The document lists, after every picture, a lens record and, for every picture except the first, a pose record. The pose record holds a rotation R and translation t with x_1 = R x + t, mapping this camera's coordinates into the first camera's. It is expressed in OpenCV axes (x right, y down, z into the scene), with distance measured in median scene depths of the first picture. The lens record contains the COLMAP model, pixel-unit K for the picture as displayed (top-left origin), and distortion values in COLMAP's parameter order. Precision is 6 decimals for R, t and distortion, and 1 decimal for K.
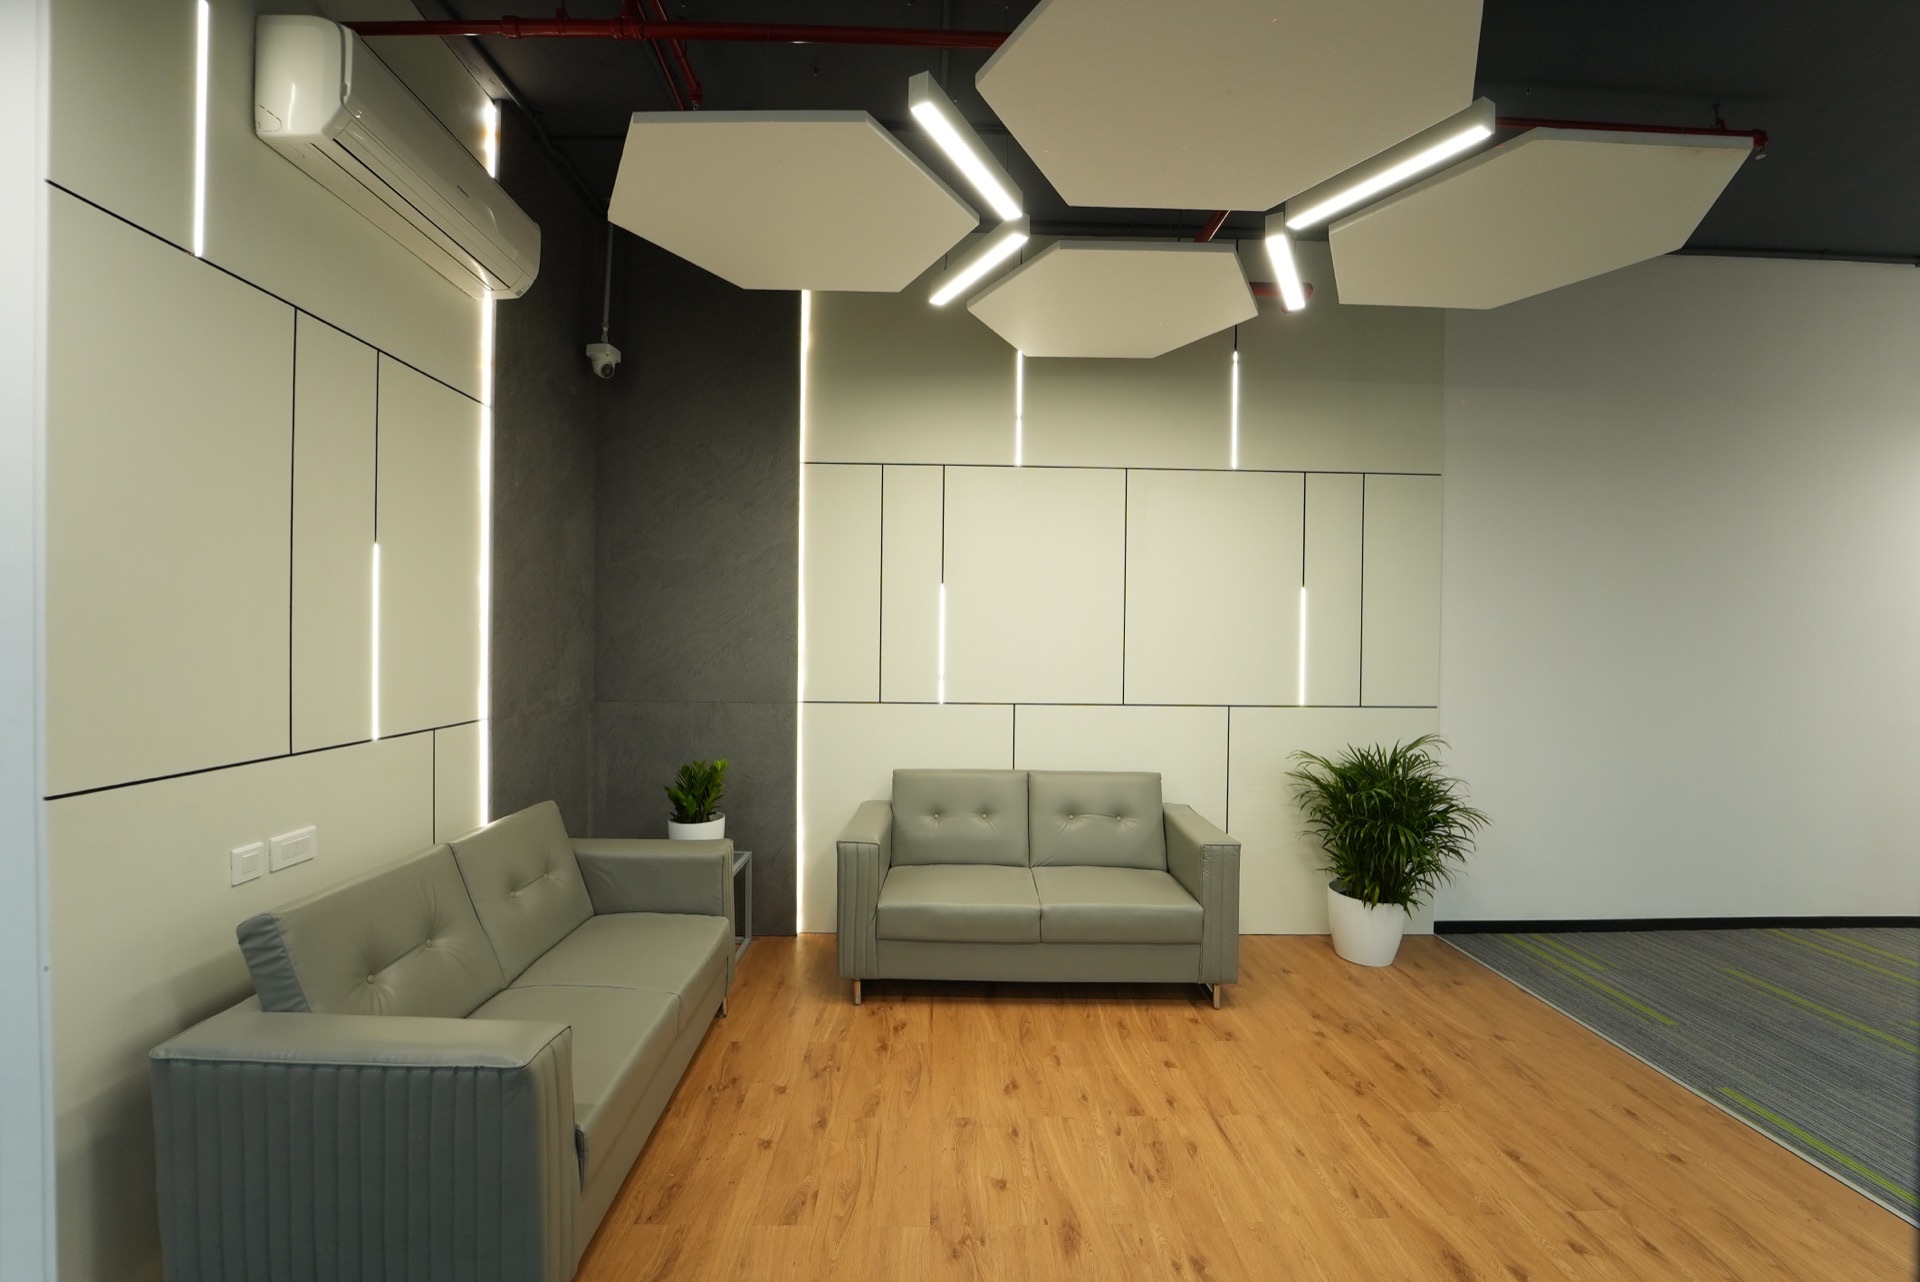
lens RADIAL K [[792.8, 0, 962.0], [0, 792.8, 640.1], [0, 0, 1]] dist [-0.013436, -0.001287]
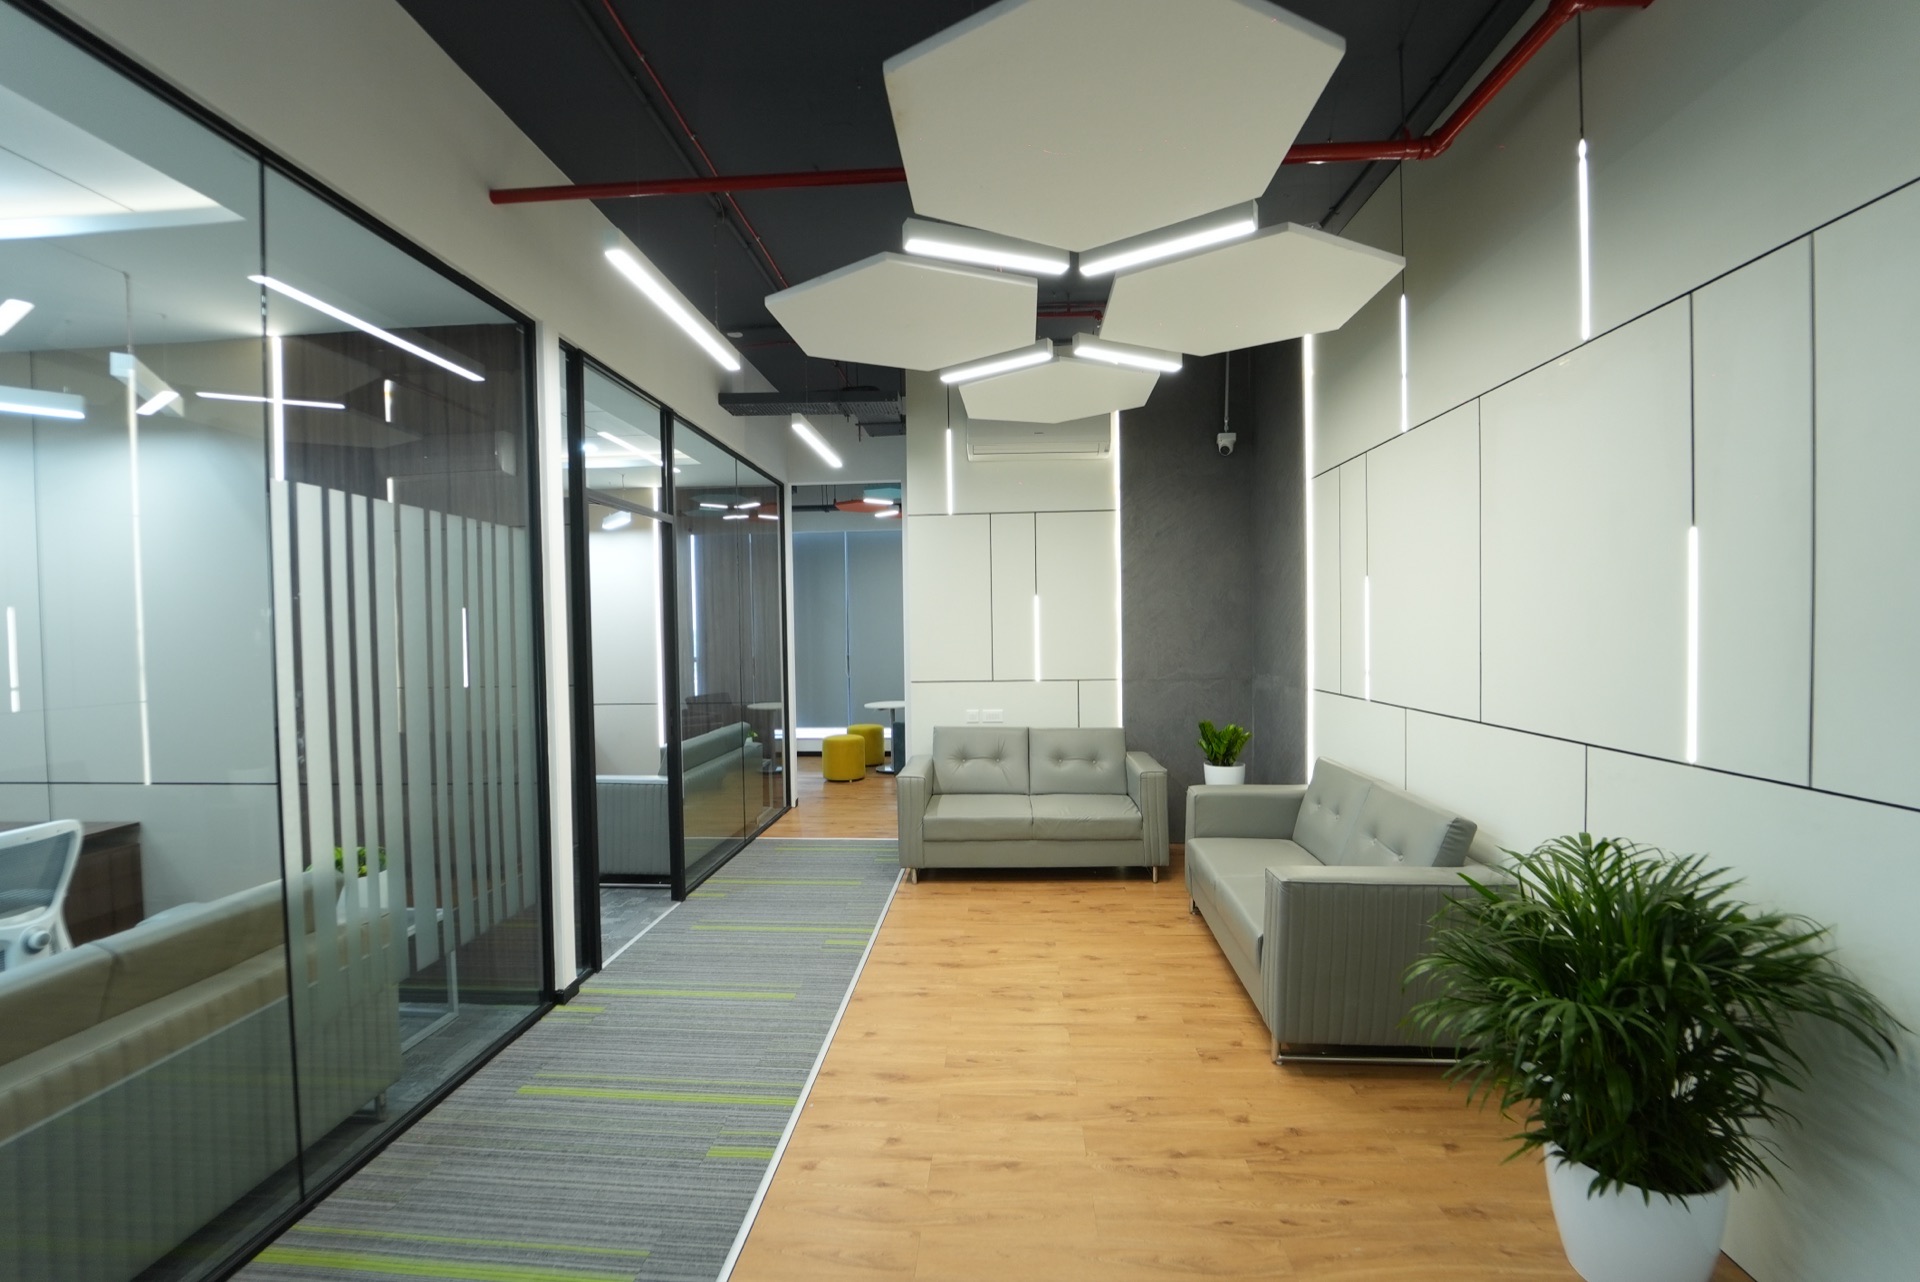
lens RADIAL K [[792.8, 0, 965.7], [0, 792.8, 647.0], [0, 0, 1]] dist [-0.013436, -0.001287]
pose [[-0.084999, 0.013931, -0.996284, 1.317390], [0.012211, 0.999842, 0.012939, -0.004218], [0.996306, -0.011066, -0.085156, 0.808345]]
